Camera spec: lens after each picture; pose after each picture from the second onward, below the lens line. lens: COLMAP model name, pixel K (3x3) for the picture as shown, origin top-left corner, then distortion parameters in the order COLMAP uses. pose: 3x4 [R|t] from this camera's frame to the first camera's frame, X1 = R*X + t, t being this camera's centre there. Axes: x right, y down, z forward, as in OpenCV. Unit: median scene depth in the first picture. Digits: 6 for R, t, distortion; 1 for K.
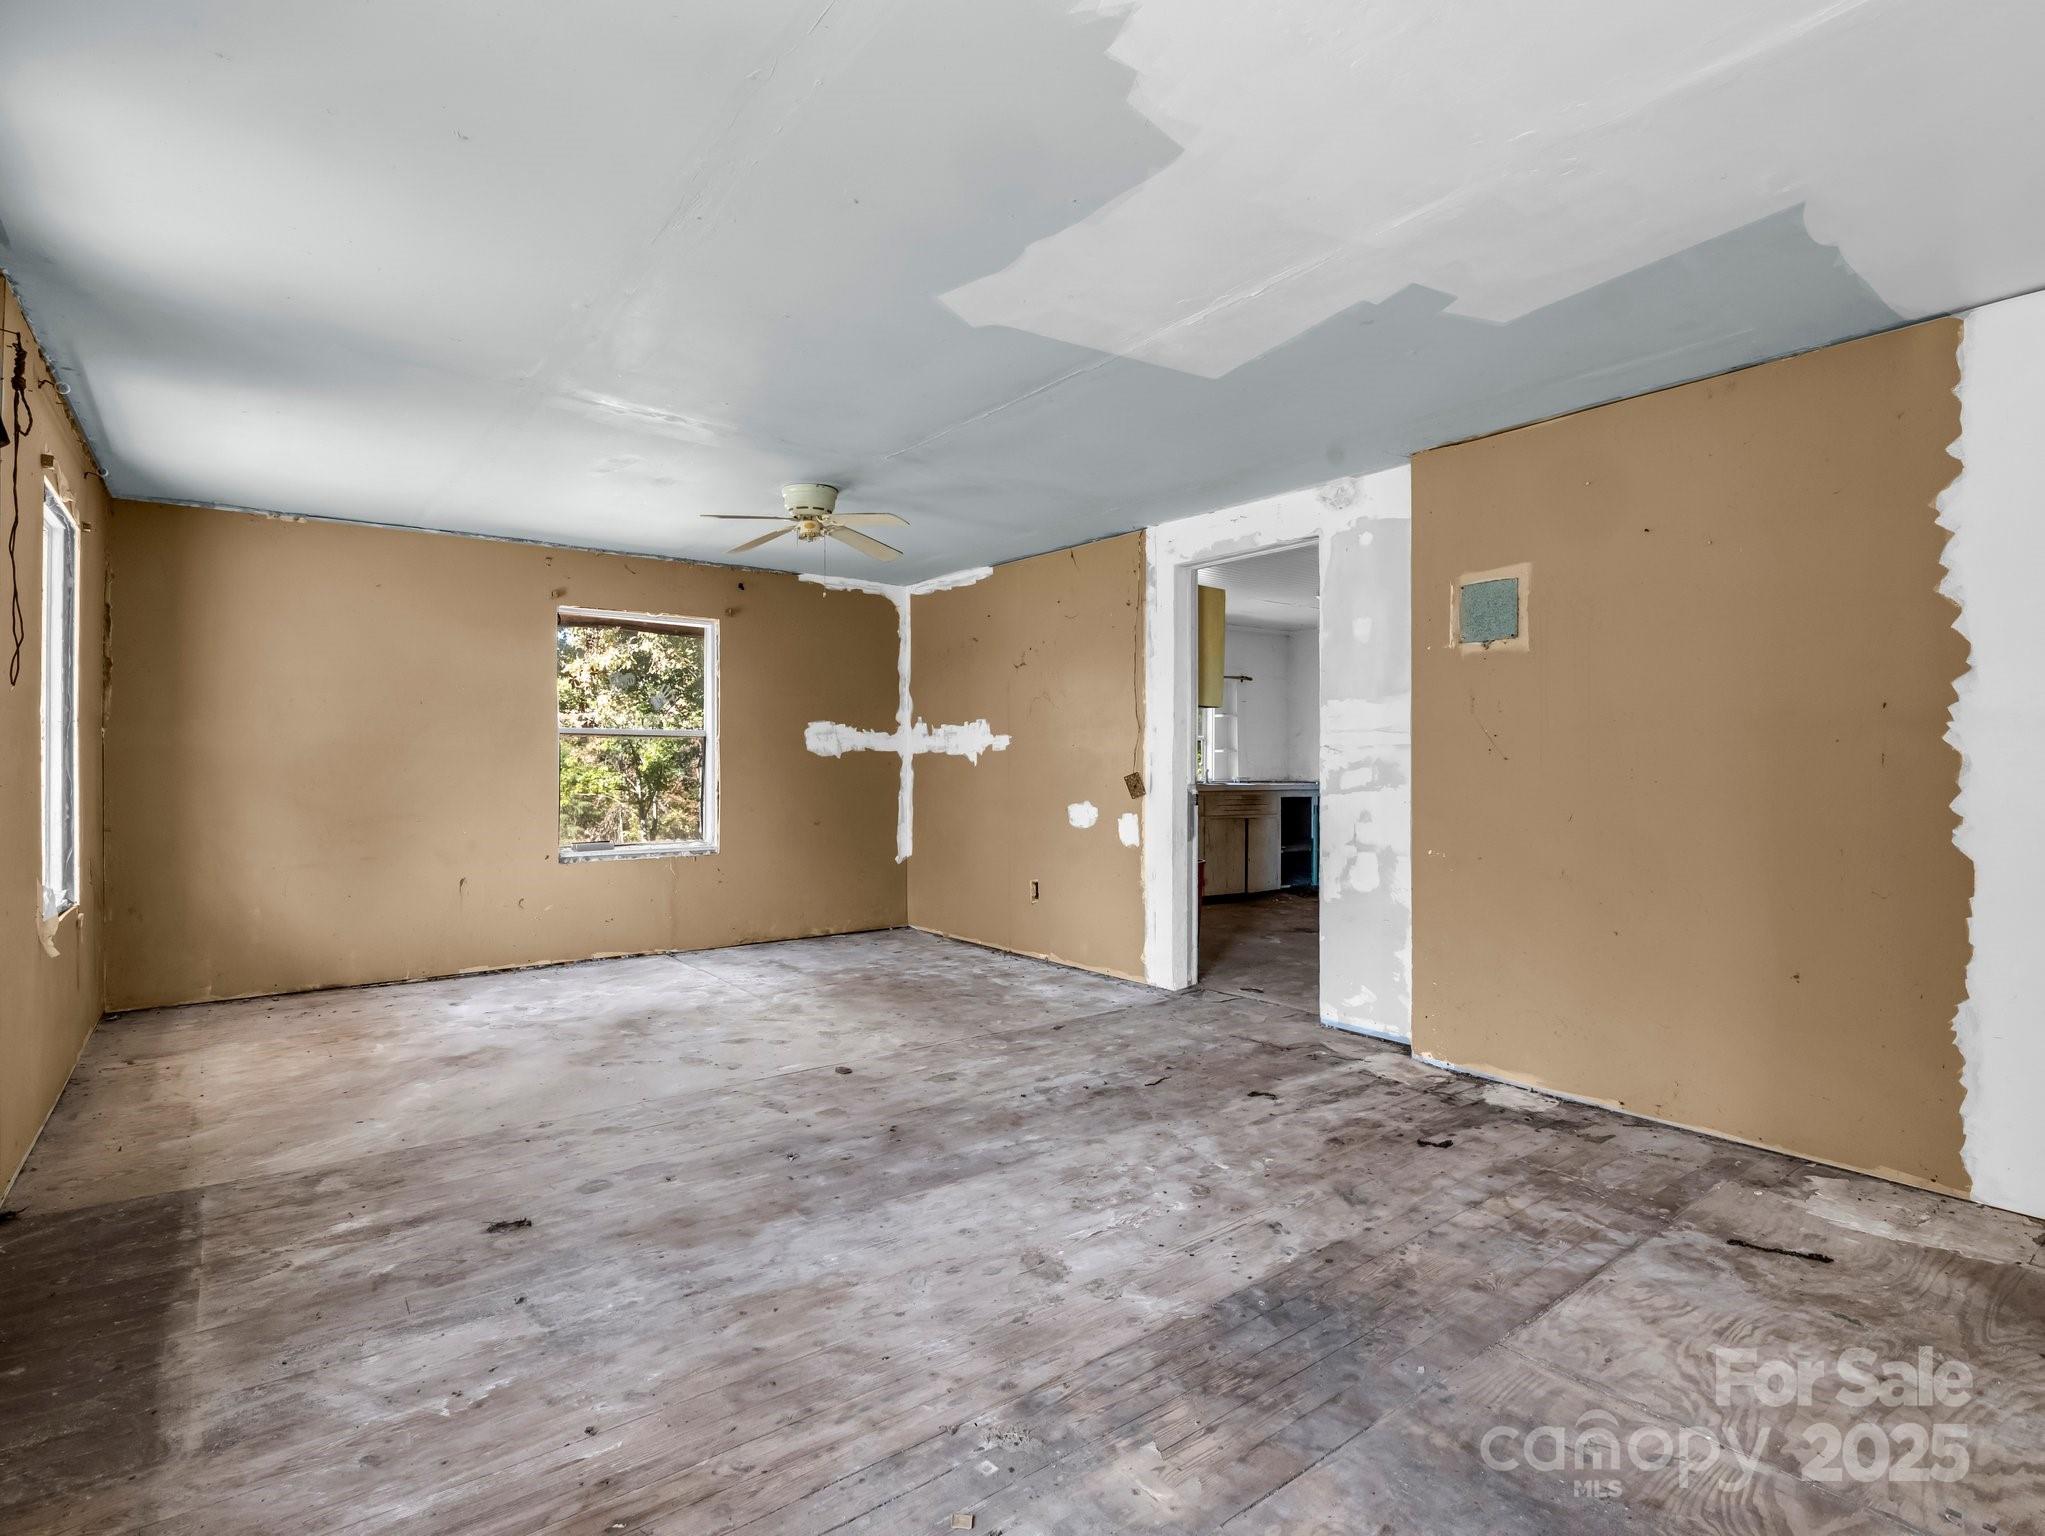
lens RADIAL K [[1016.6, 0, 1025.0], [0, 1016.6, 732.1], [0, 0, 1]] dist [-0.003616, -0.004646]
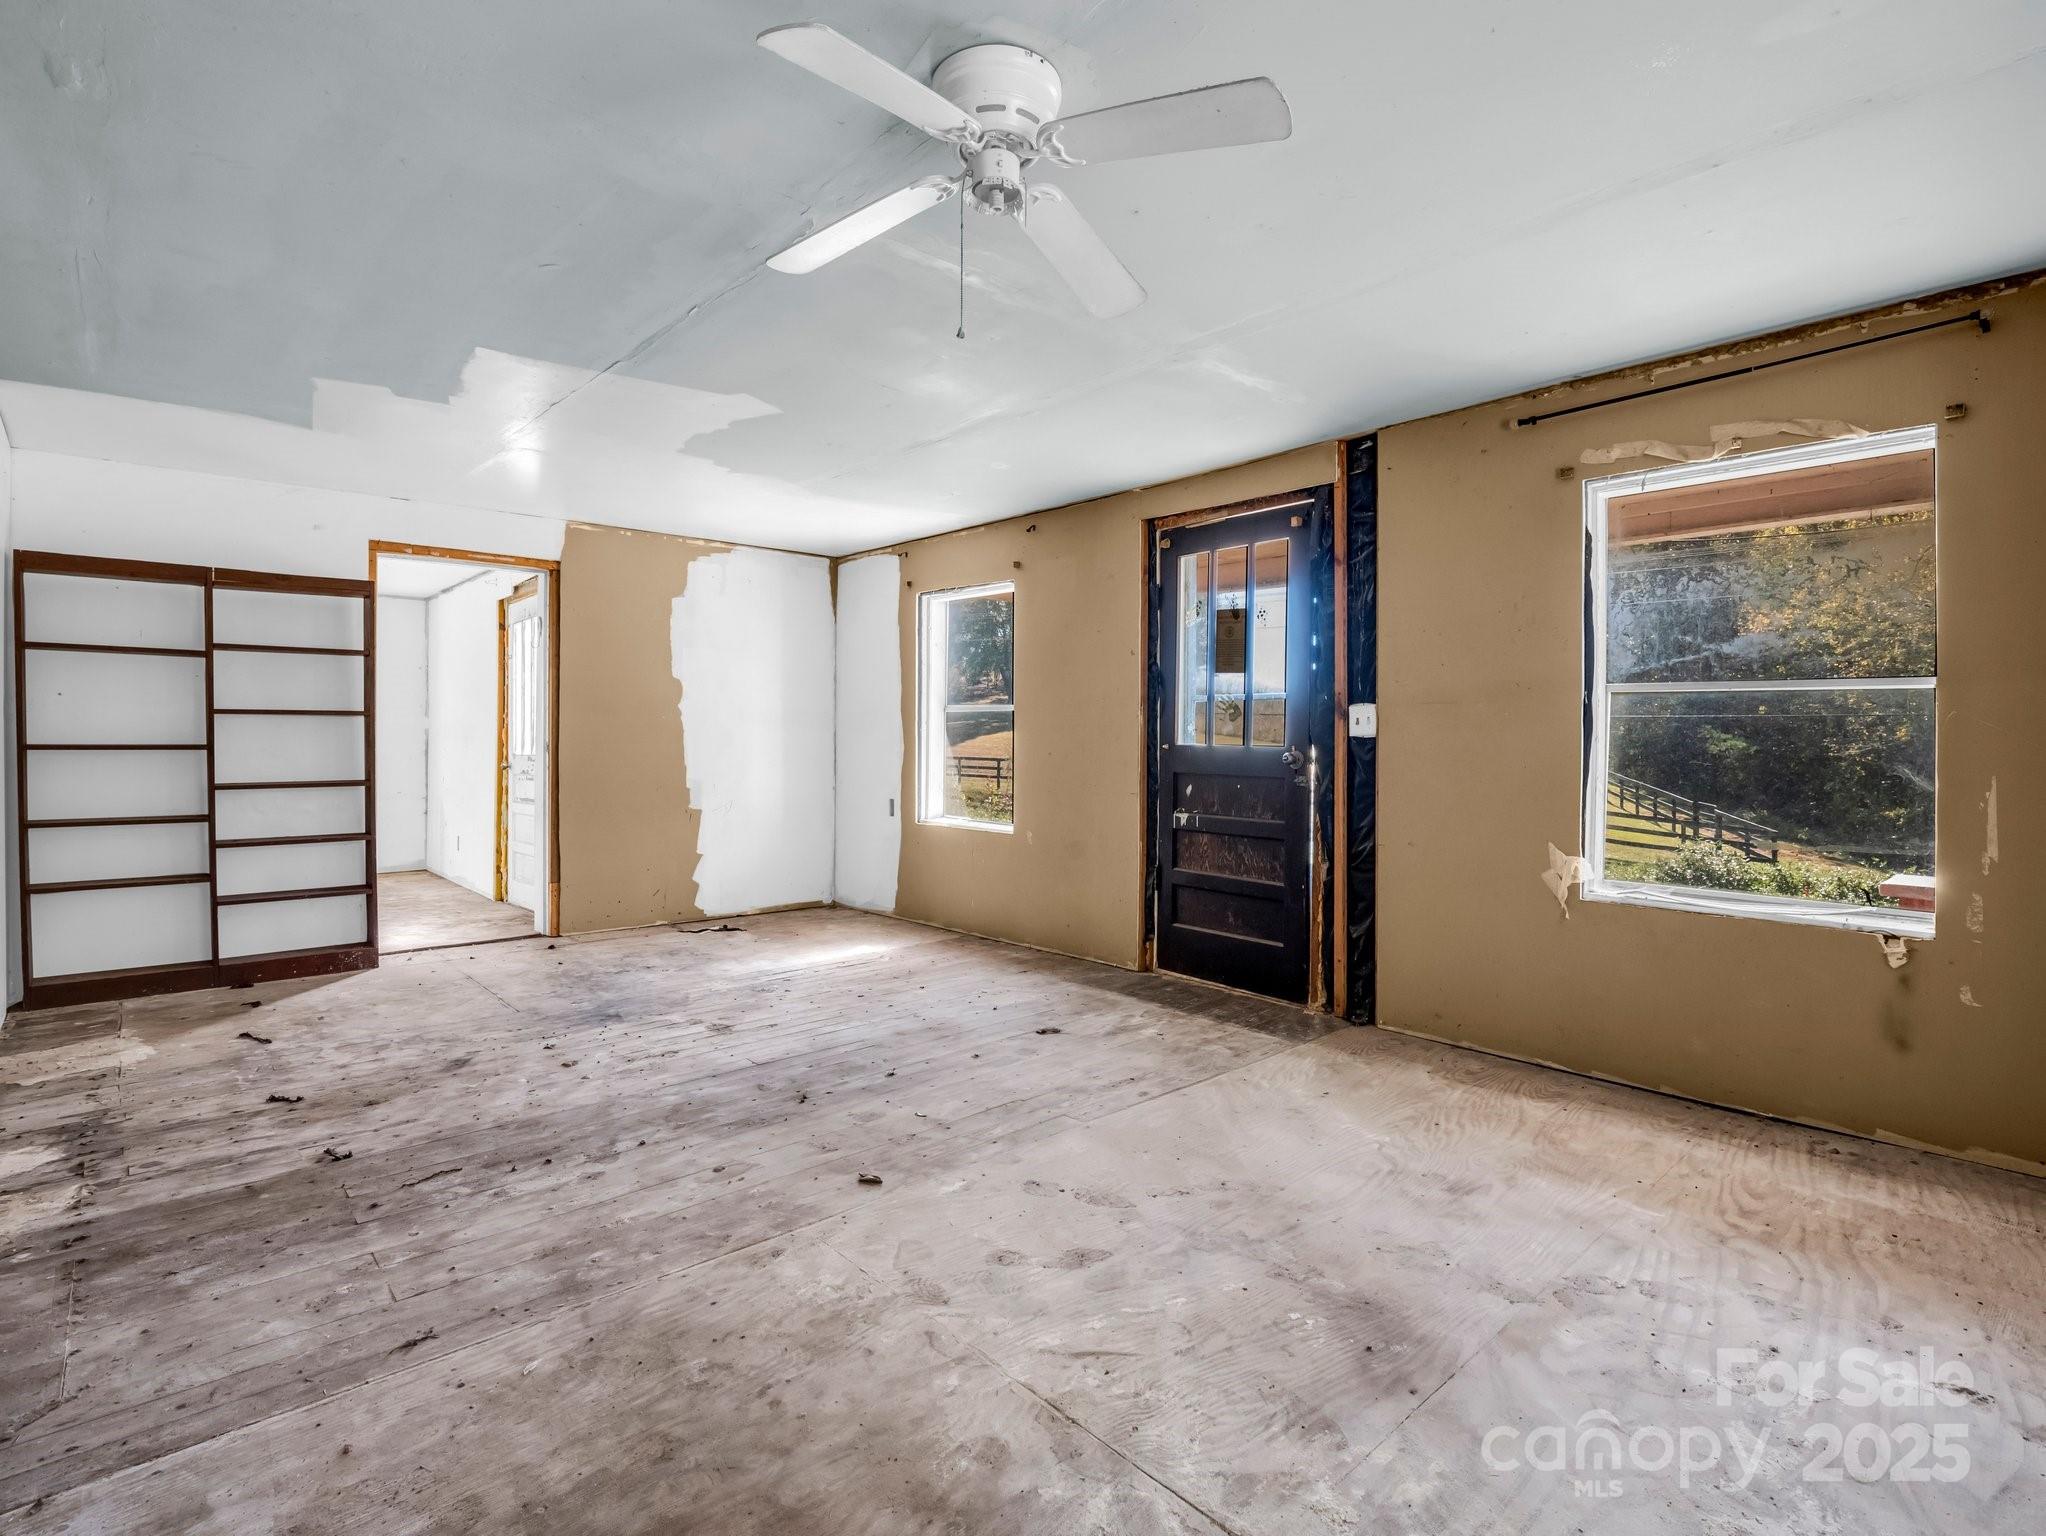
lens RADIAL K [[1017.1, 0, 1004.4], [0, 1017.1, 746.6], [0, 0, 1]] dist [-0.003616, -0.004646]
pose [[-0.998819, -0.005867, -0.048227, -0.284419], [-0.004823, 0.999752, -0.021724, 0.058723], [0.048343, -0.021466, -0.998600, 2.067978]]
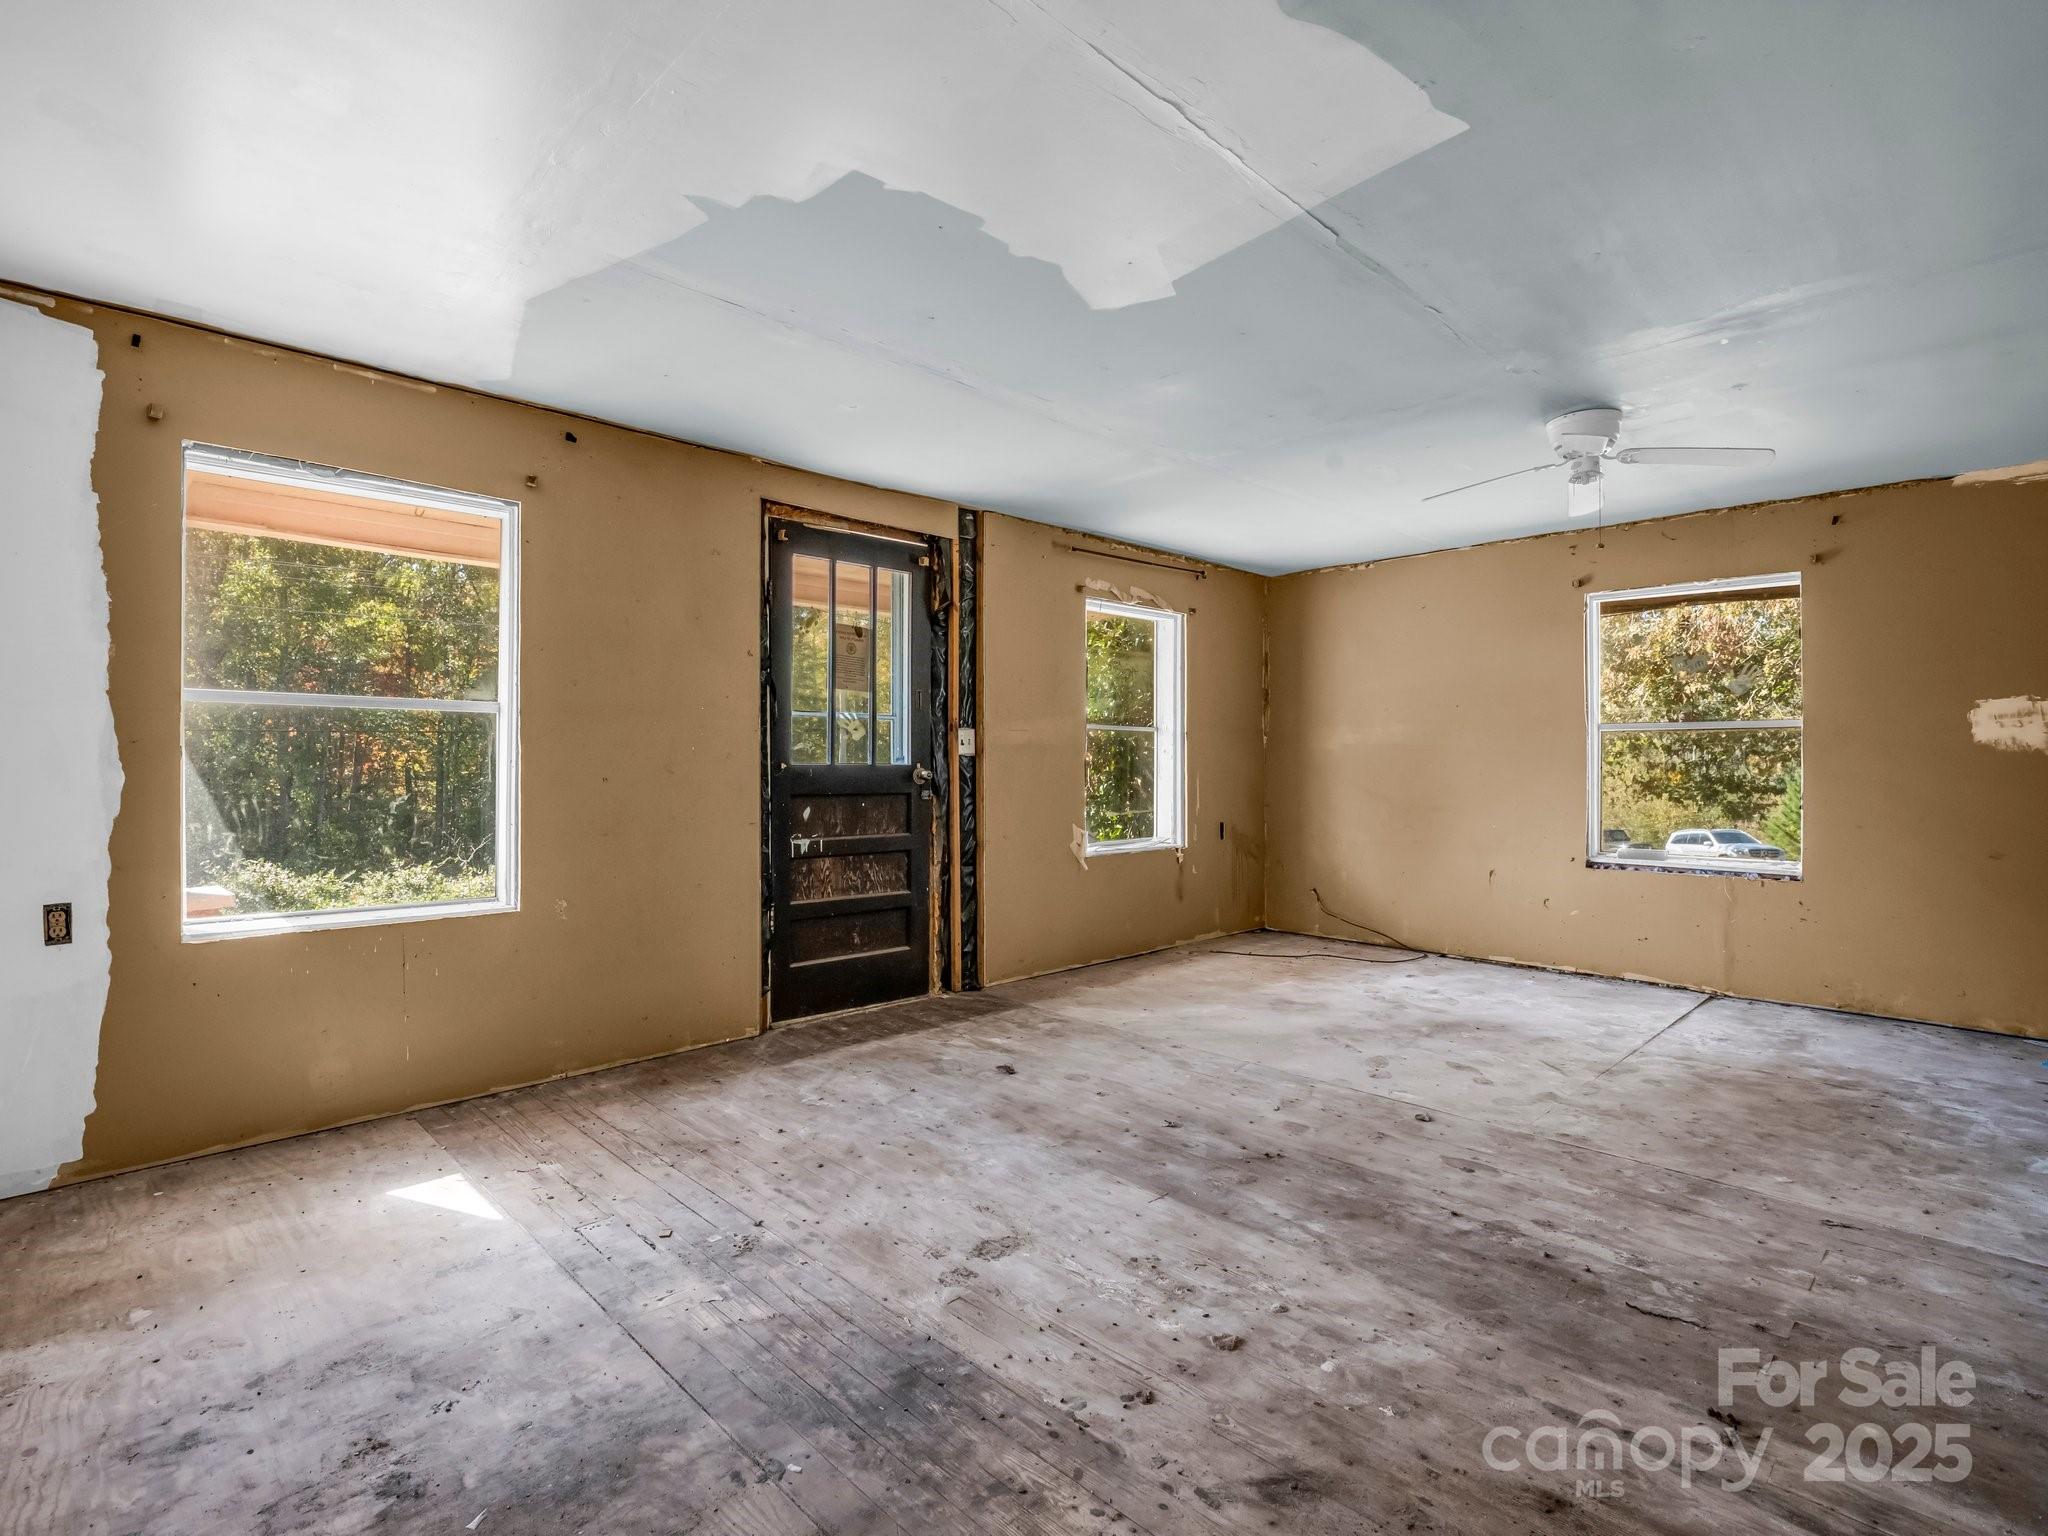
lens RADIAL K [[1018.1, 0, 1011.4], [0, 1018.1, 751.8], [0, 0, 1]] dist [-0.003616, -0.004646]
pose [[0.102649, -0.007023, -0.994693, 0.786598], [0.027589, 0.999610, -0.004210, 0.019126], [0.994335, -0.027011, 0.102803, 0.686939]]
